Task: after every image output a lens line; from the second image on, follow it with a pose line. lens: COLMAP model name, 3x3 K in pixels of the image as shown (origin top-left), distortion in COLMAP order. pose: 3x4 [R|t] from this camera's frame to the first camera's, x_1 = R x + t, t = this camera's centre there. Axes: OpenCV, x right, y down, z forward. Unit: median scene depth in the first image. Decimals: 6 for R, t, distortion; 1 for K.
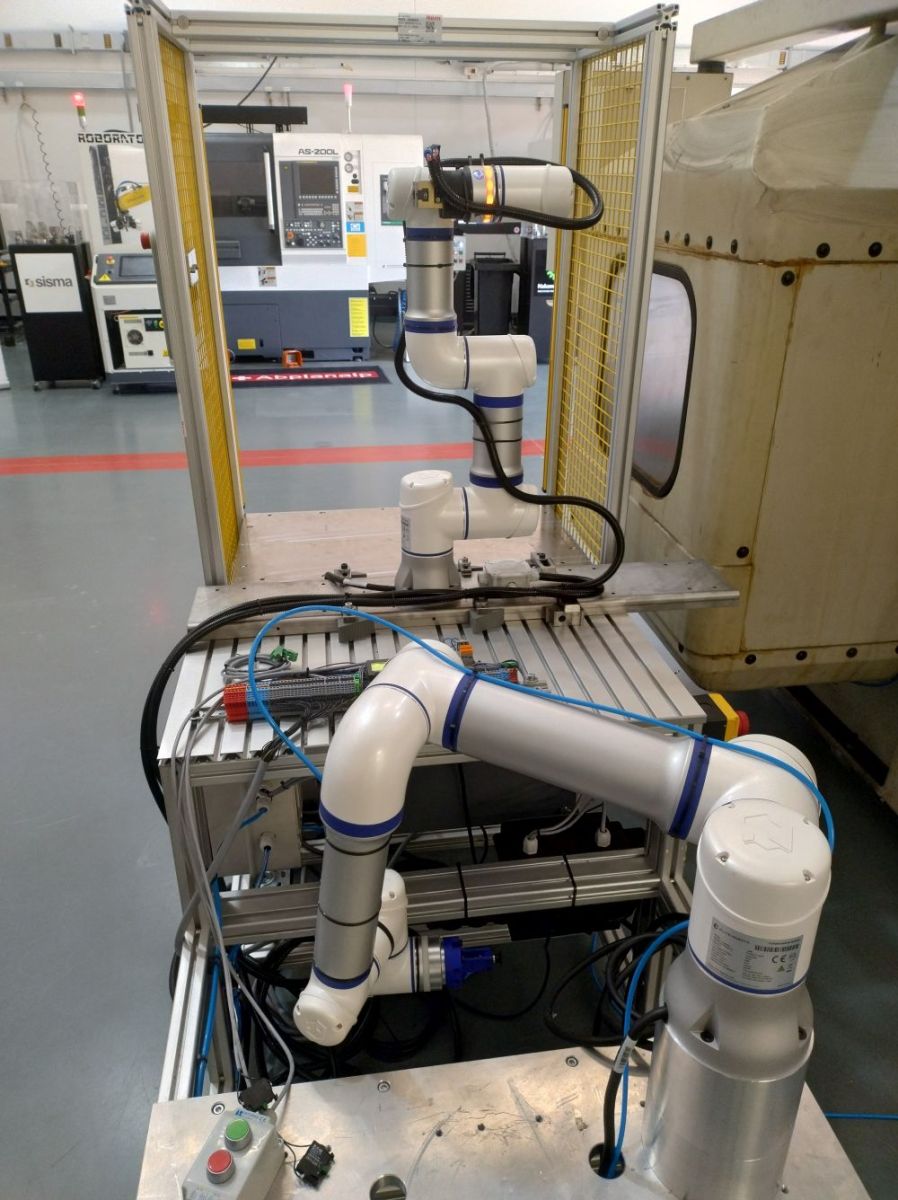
lens RADIAL K [[872.1, 0, 448.3], [0, 872.1, 605.9], [0, 0, 1]] dist [0.018347, -0.027480]
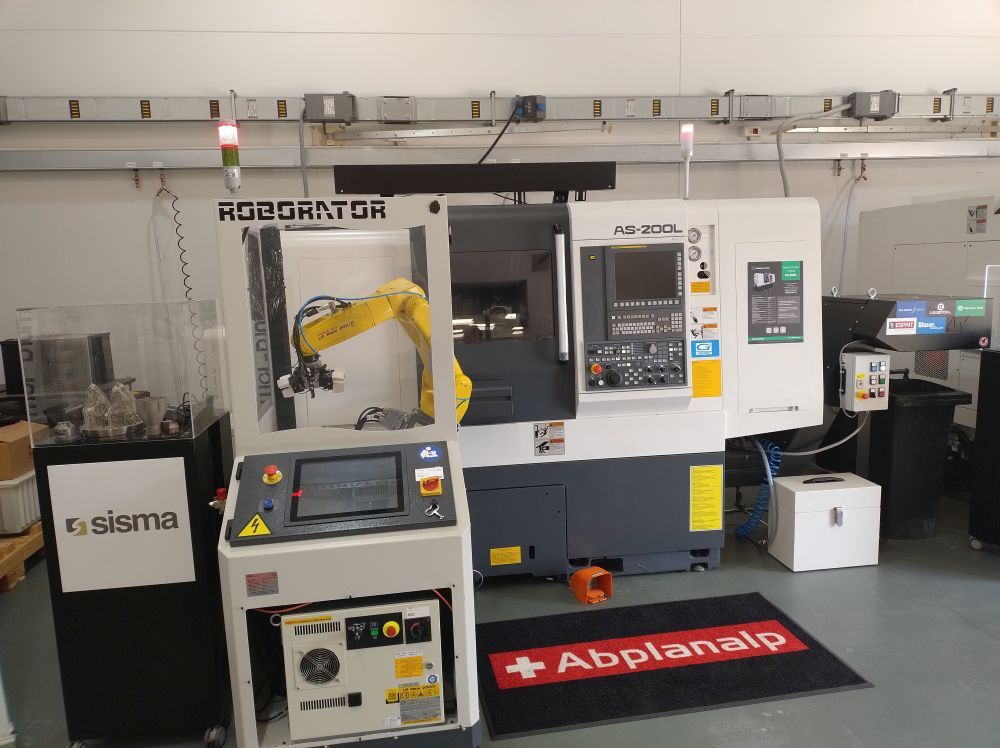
lens RADIAL K [[726.8, 0, 502.0], [0, 726.8, 371.2], [0, 0, 1]] dist [0.018347, -0.027480]
pose [[0.999211, -0.031079, -0.024723, -0.230804], [0.022290, 0.954132, -0.298557, -0.290610], [0.032868, 0.297770, 0.954072, 0.569958]]
